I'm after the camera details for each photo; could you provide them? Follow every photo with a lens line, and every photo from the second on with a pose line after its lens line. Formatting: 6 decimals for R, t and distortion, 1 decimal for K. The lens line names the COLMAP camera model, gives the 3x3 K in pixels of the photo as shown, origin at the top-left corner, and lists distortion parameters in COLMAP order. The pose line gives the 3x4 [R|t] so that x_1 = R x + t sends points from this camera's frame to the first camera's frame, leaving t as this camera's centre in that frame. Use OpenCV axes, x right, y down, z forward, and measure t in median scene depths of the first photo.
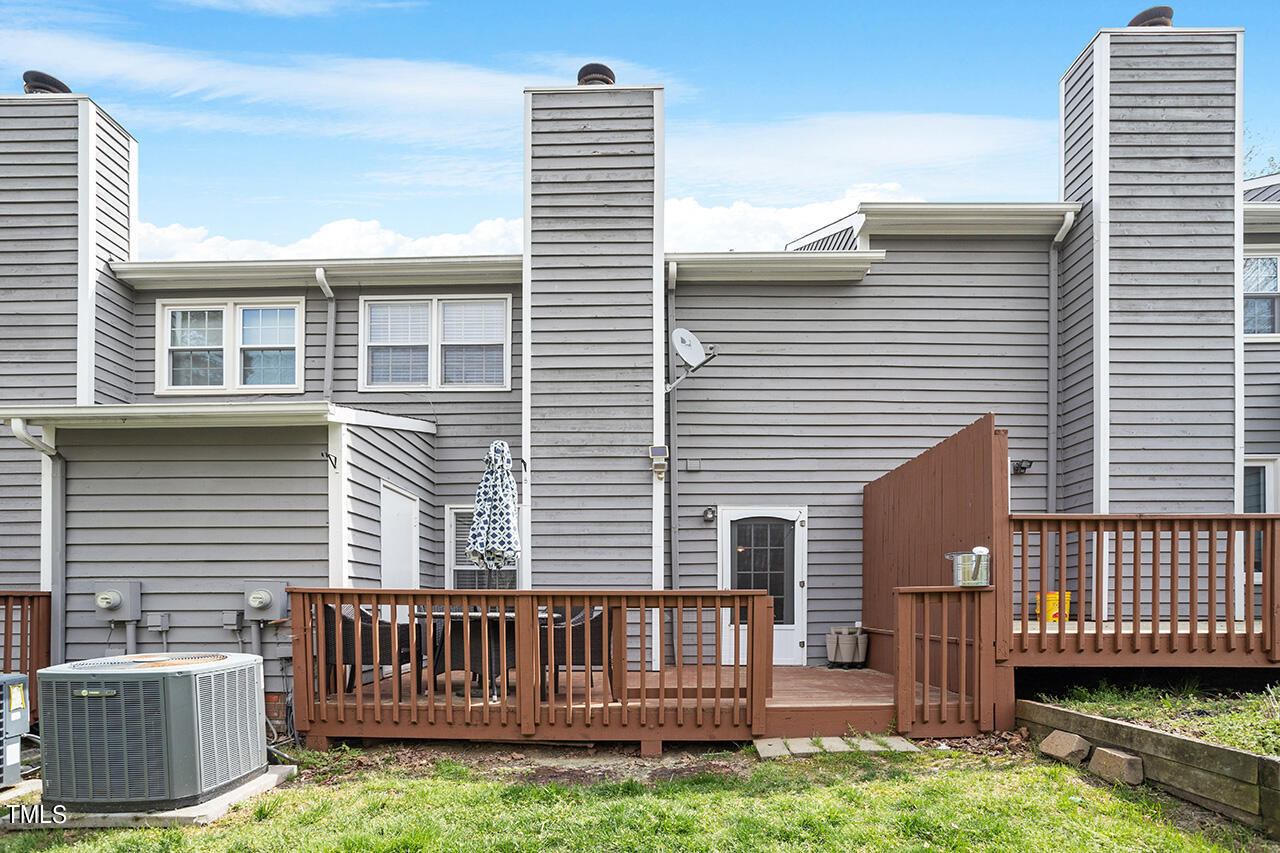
lens RADIAL K [[627.5, 0, 643.4], [0, 627.5, 436.6], [0, 0, 1]] dist [-0.041598, 0.025899]
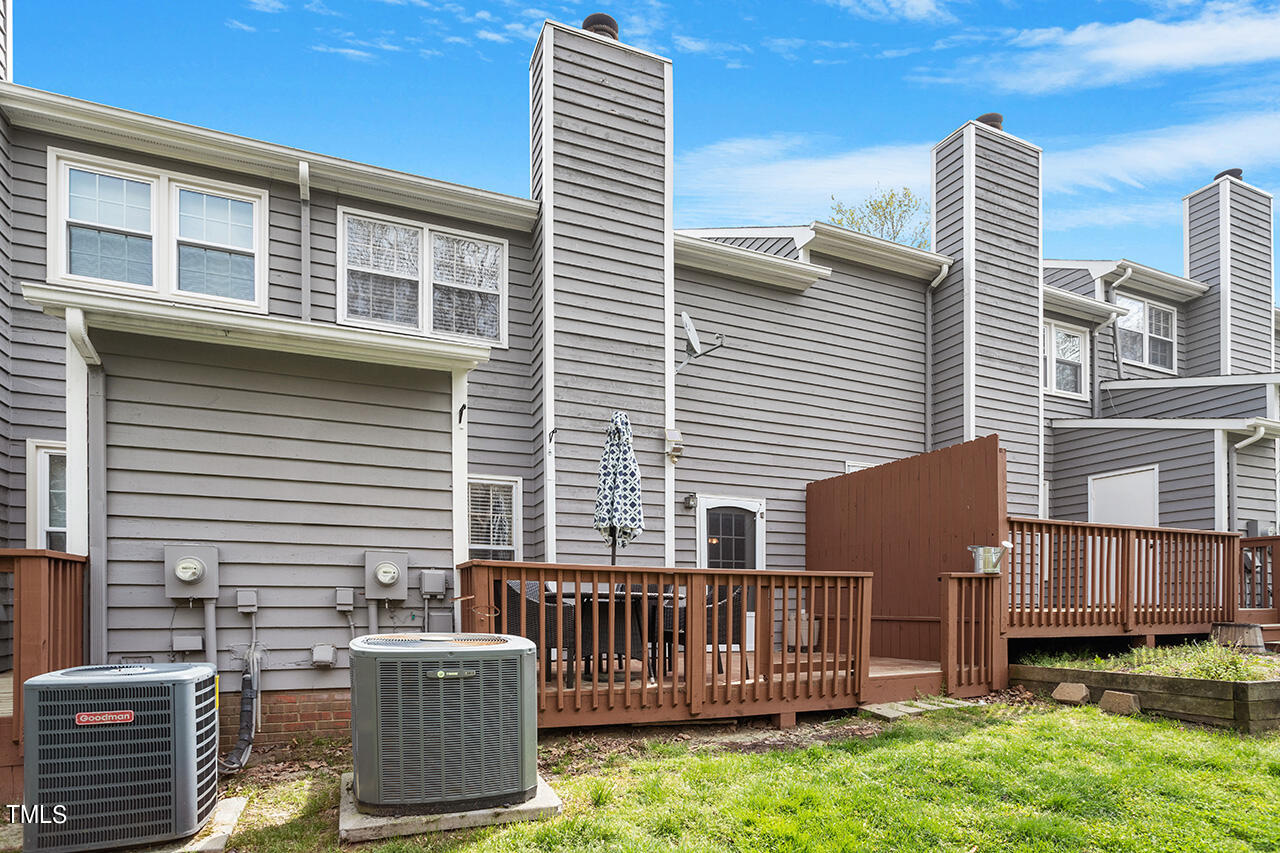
lens RADIAL K [[703.8, 0, 642.8], [0, 703.8, 403.8], [0, 0, 1]] dist [-0.050100, 0.033350]
pose [[0.908814, 0.115873, 0.400786, -0.672578], [-0.109199, 0.993233, -0.039542, 0.035705], [-0.402656, -0.007829, 0.915318, 0.015414]]
